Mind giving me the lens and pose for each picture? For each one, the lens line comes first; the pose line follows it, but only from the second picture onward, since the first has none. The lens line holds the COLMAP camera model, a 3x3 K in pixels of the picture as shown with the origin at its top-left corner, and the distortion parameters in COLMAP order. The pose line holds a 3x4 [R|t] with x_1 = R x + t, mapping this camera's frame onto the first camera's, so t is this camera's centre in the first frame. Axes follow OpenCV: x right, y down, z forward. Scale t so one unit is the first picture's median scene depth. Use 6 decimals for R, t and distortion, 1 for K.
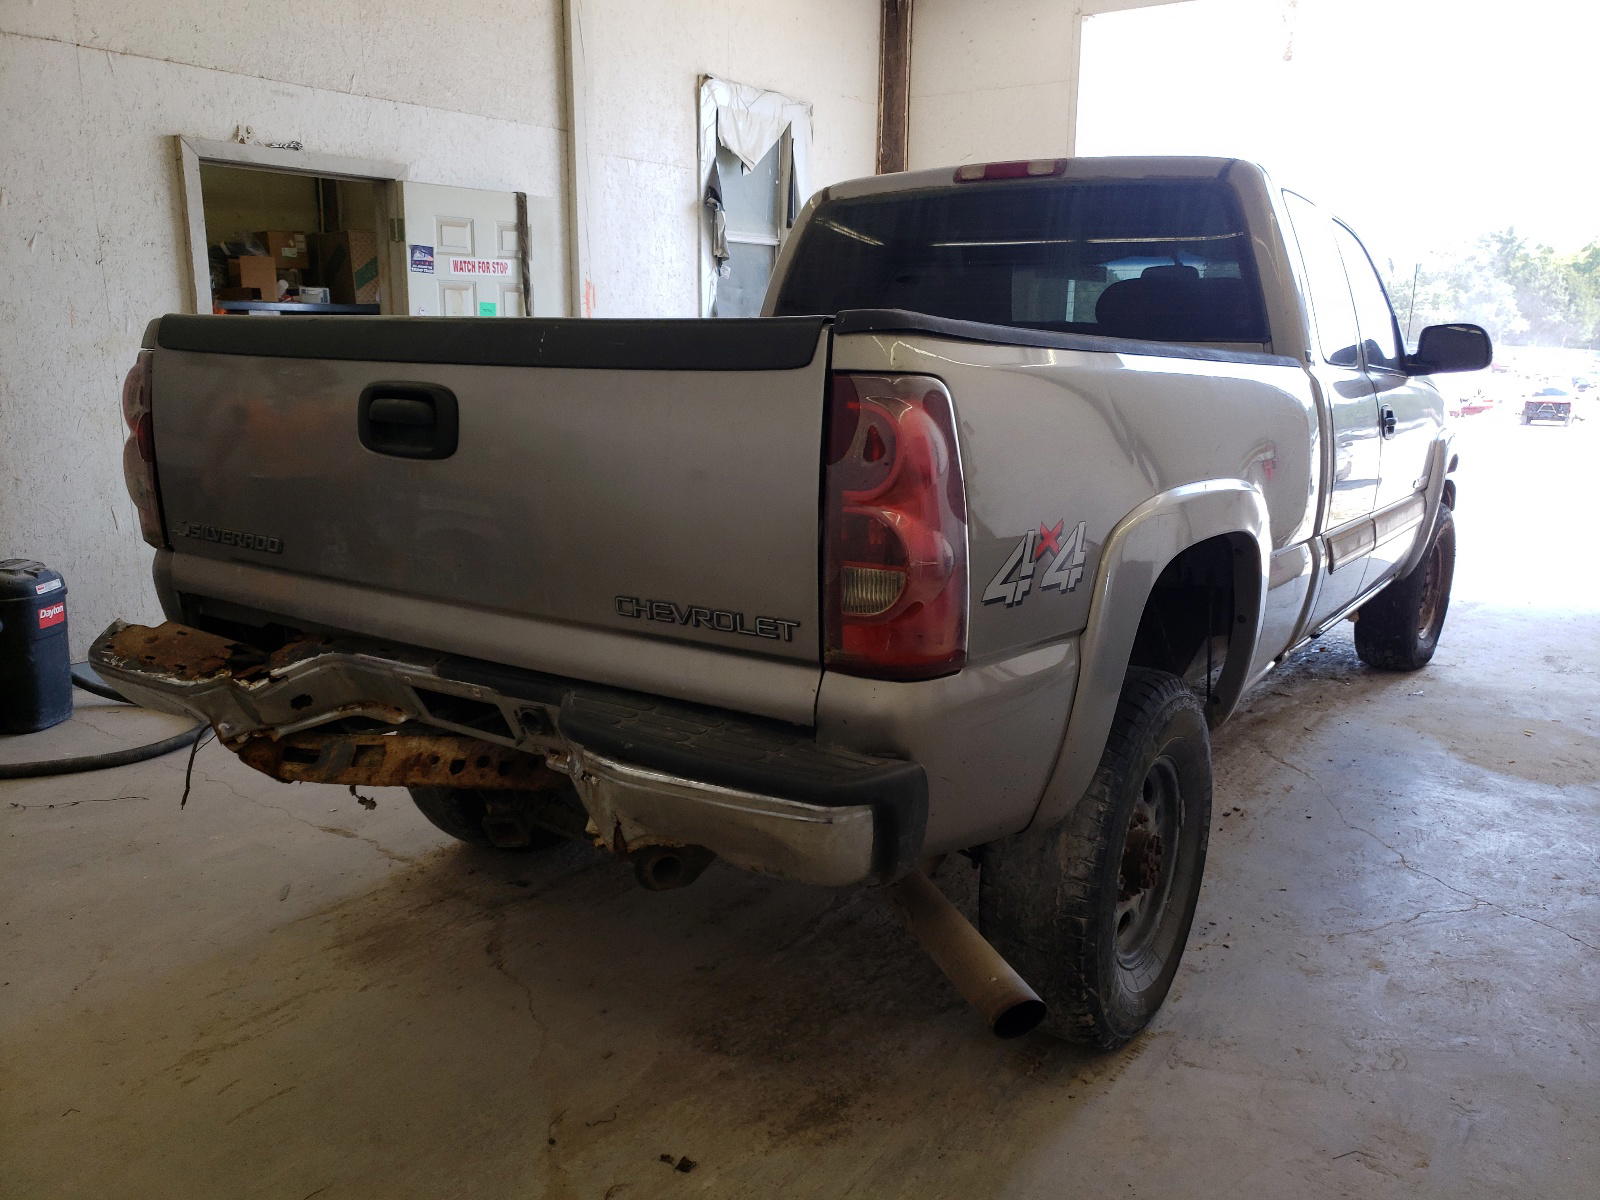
lens RADIAL K [[1254.6, 0, 794.9], [0, 1254.6, 592.3], [0, 0, 1]] dist [0.013447, 0.000248]
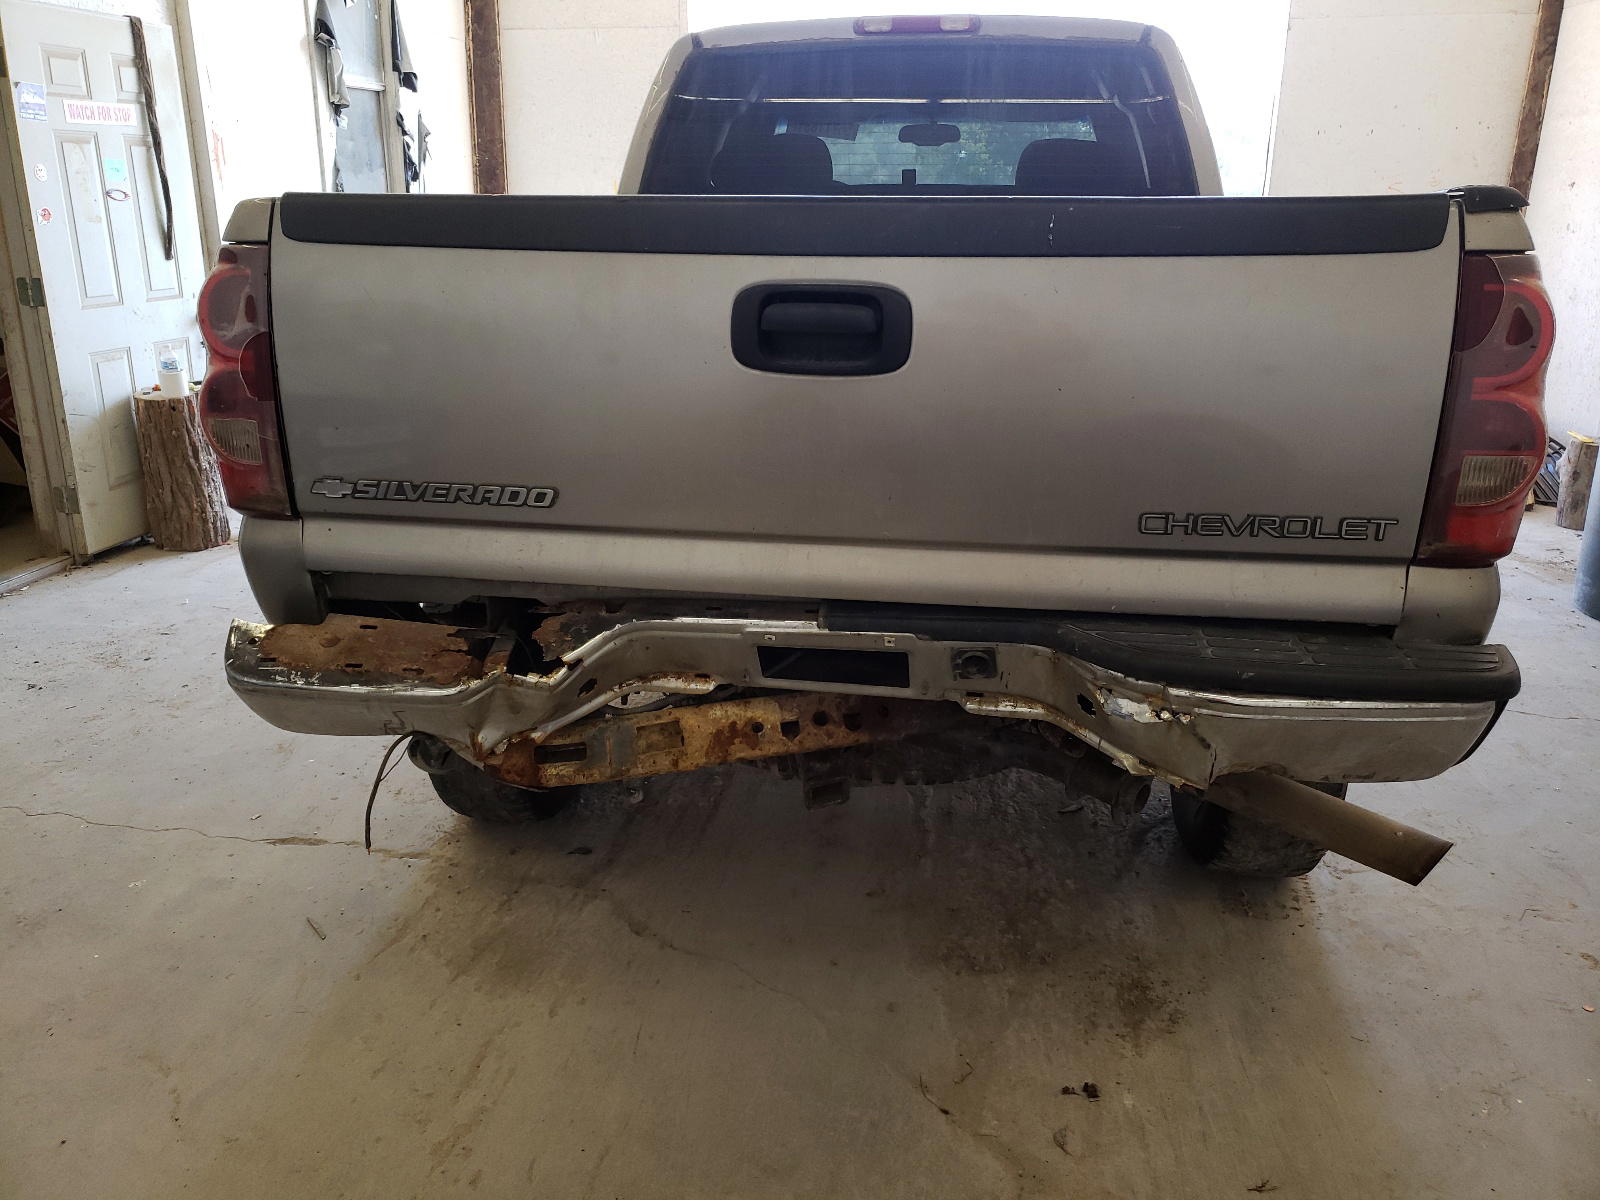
lens RADIAL K [[1244.9, 0, 786.2], [0, 1244.9, 571.8], [0, 0, 1]] dist [0.073684, -0.089214]
pose [[0.904280, -0.132268, 0.405934, -0.568392], [0.093851, 0.989127, 0.113226, -0.062412], [-0.416496, -0.064291, 0.906861, 0.220732]]
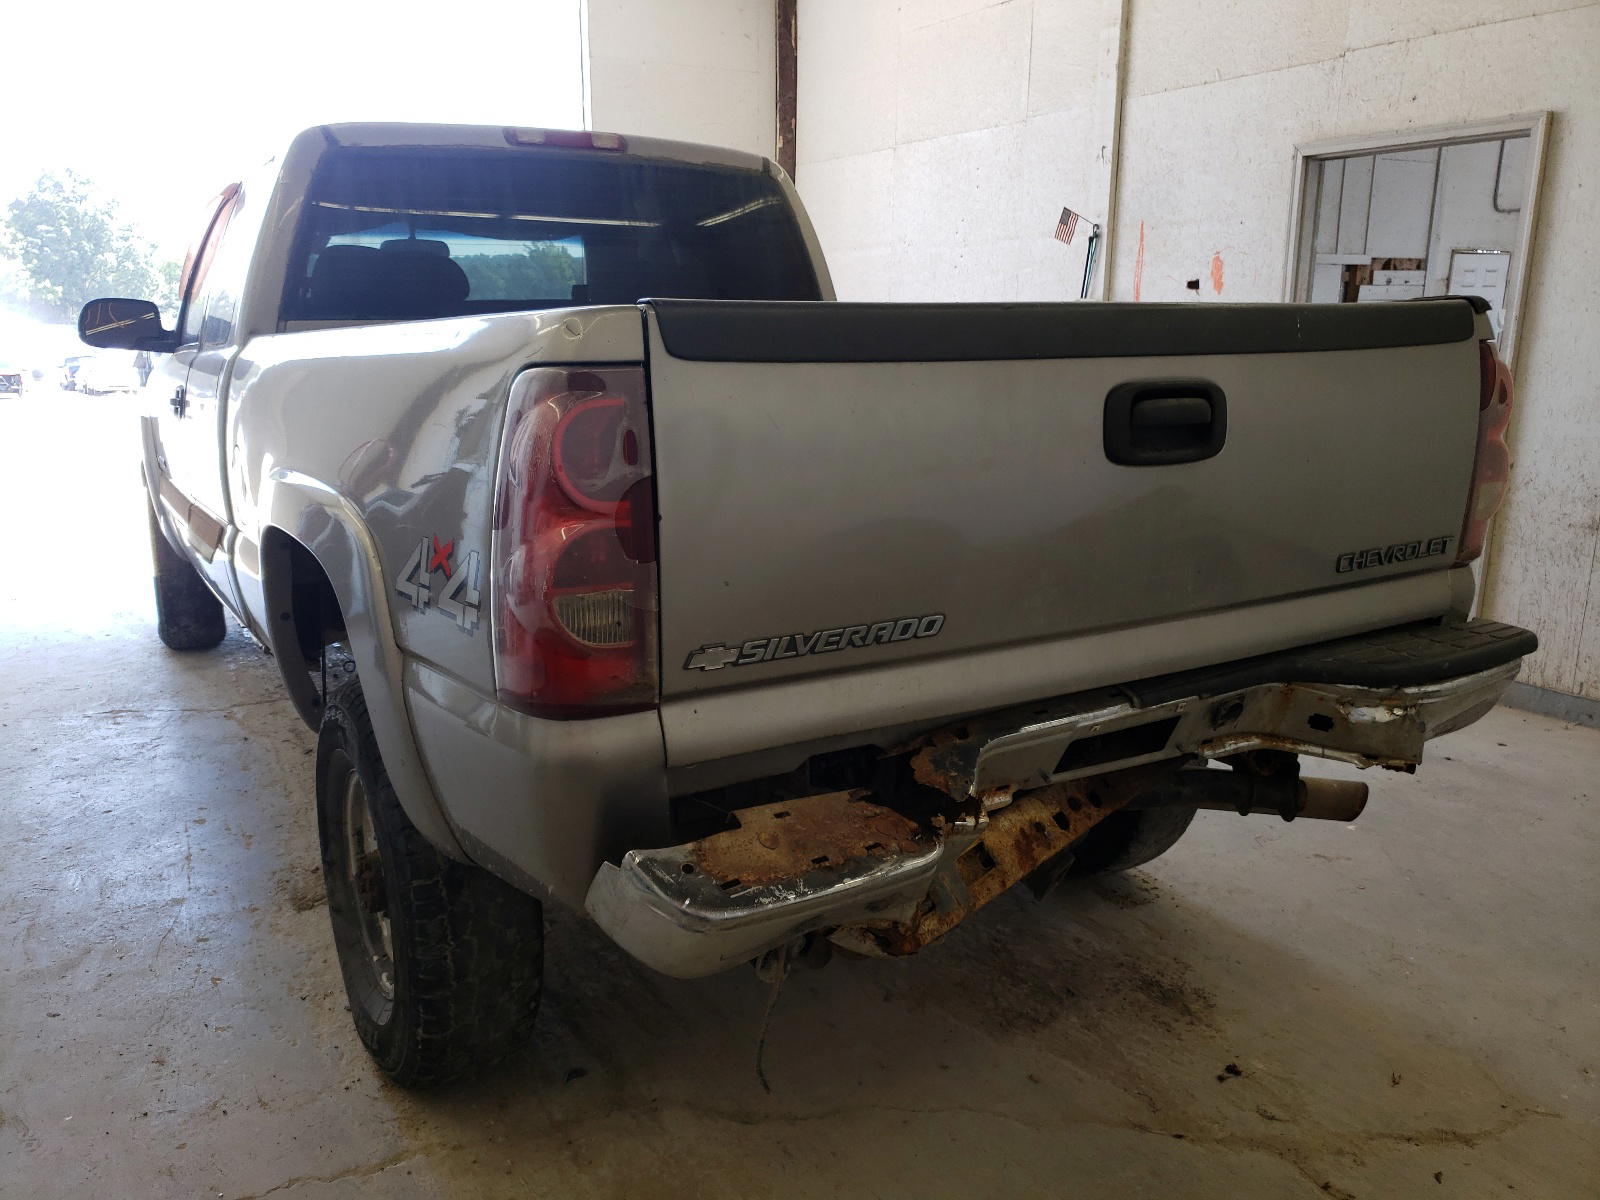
lens RADIAL K [[1254.6, 0, 794.9], [0, 1254.6, 592.3], [0, 0, 1]] dist [0.013447, 0.000248]
pose [[0.434365, -0.209206, 0.876105, -1.012036], [0.189726, 0.972082, 0.138060, -0.160116], [-0.880529, 0.106252, 0.461931, 0.699625]]
